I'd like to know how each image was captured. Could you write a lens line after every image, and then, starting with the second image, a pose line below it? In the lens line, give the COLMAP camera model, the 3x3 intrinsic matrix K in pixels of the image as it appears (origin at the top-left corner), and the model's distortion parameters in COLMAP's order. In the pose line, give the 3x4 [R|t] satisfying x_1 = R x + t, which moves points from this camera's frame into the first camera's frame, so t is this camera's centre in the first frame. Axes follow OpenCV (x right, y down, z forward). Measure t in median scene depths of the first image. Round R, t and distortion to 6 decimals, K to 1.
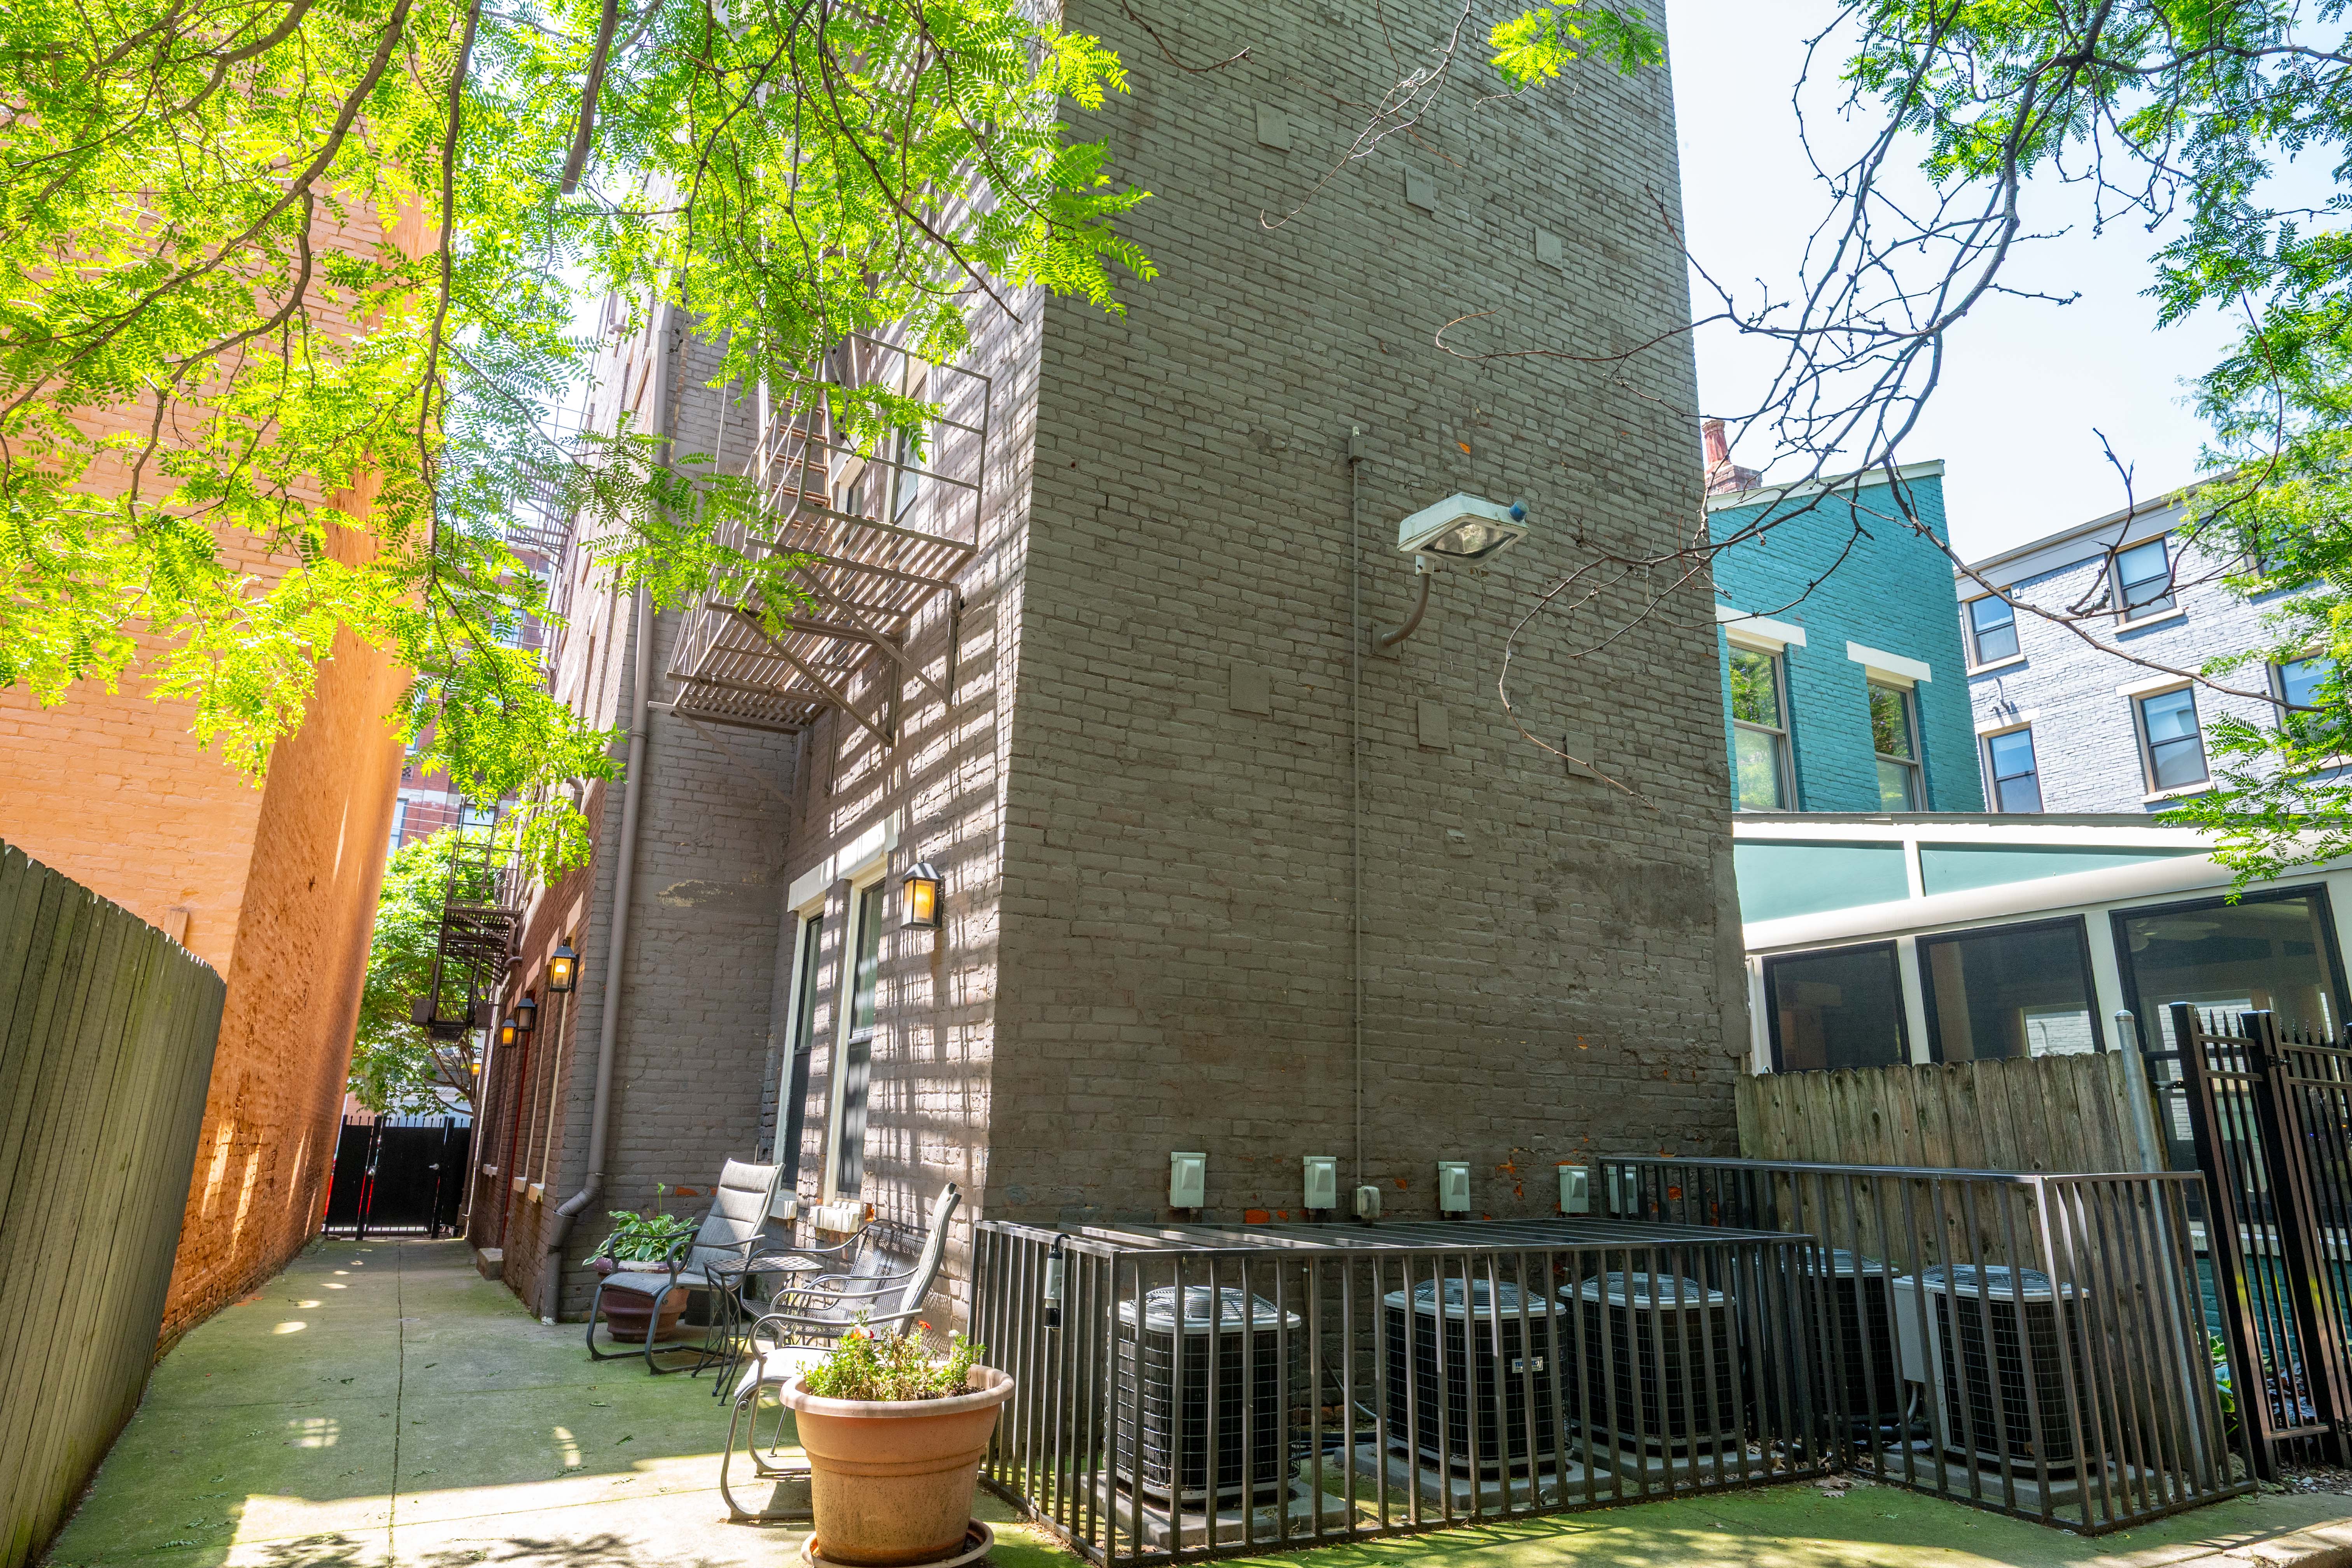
lens RADIAL K [[1376.3, 0, 1176.0], [0, 1376.3, 784.0], [0, 0, 1]] dist [0.000535, -0.000925]
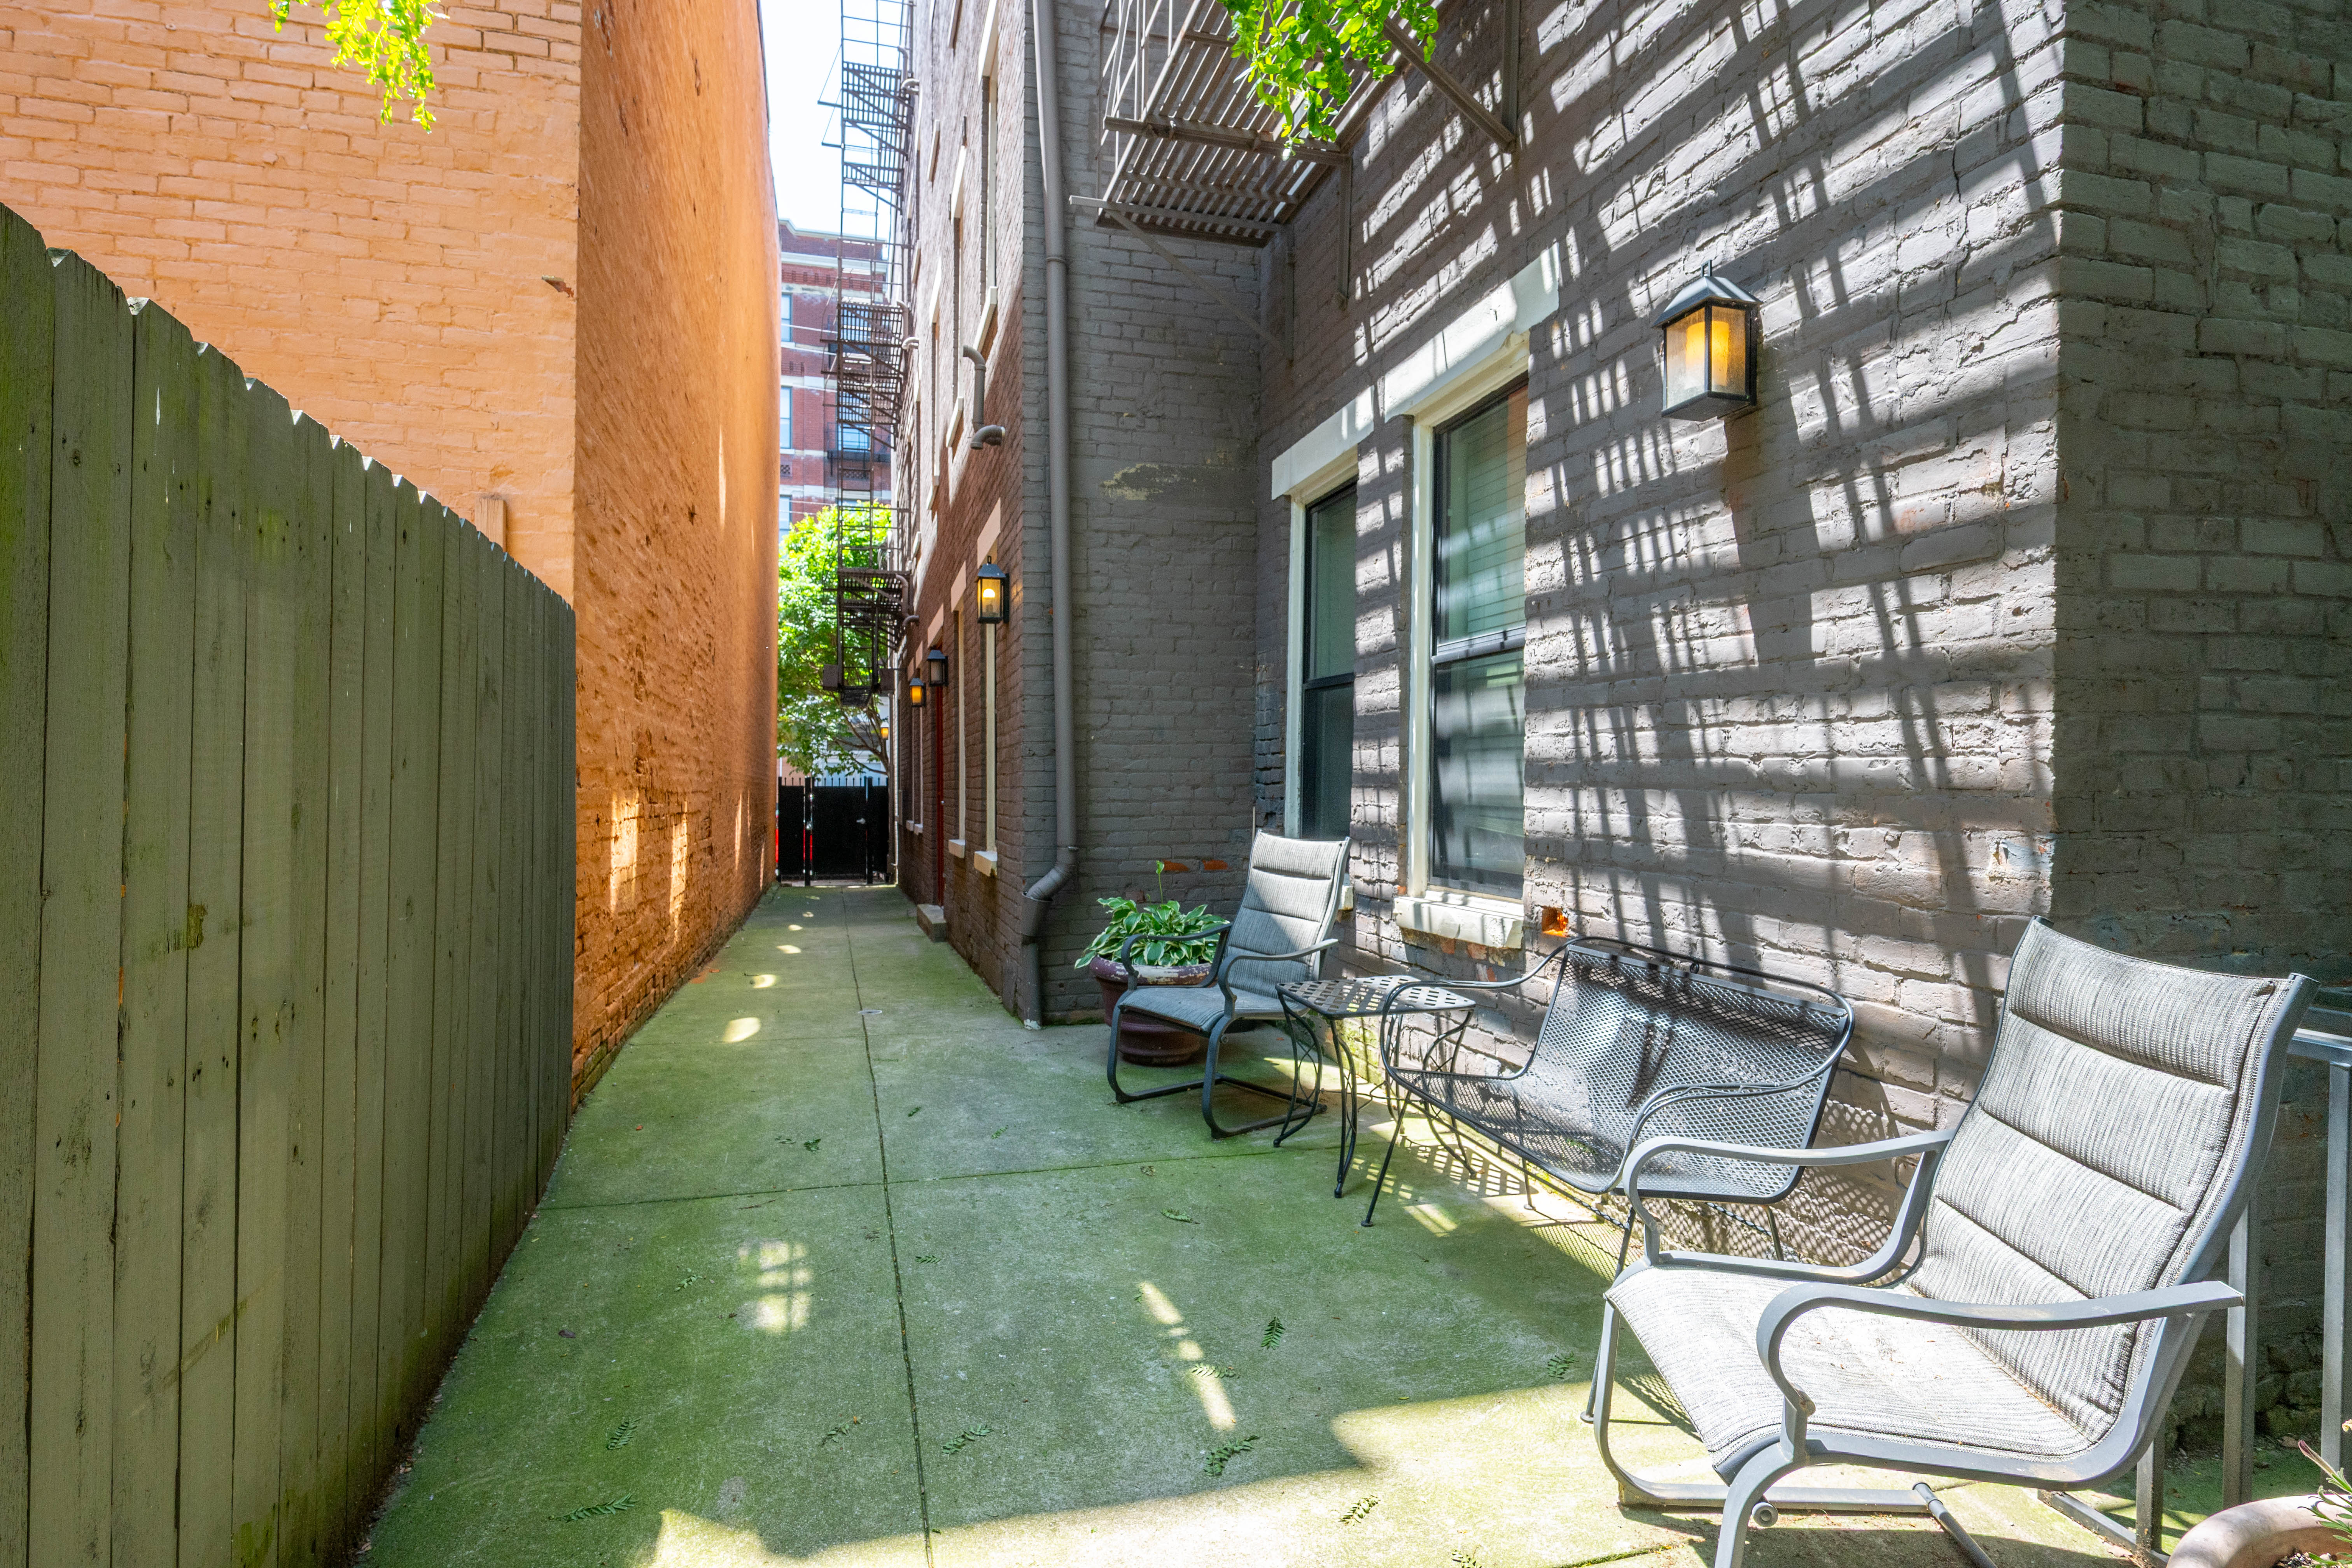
lens RADIAL K [[1173.5, 0, 1176.0], [0, 1173.5, 784.0], [0, 0, 1]] dist [-0.001458, -0.000200]
pose [[0.977706, -0.016882, -0.209298, -0.226400], [0.068657, 0.967677, 0.242666, 0.093270], [0.198436, -0.251625, 0.947263, 0.400000]]
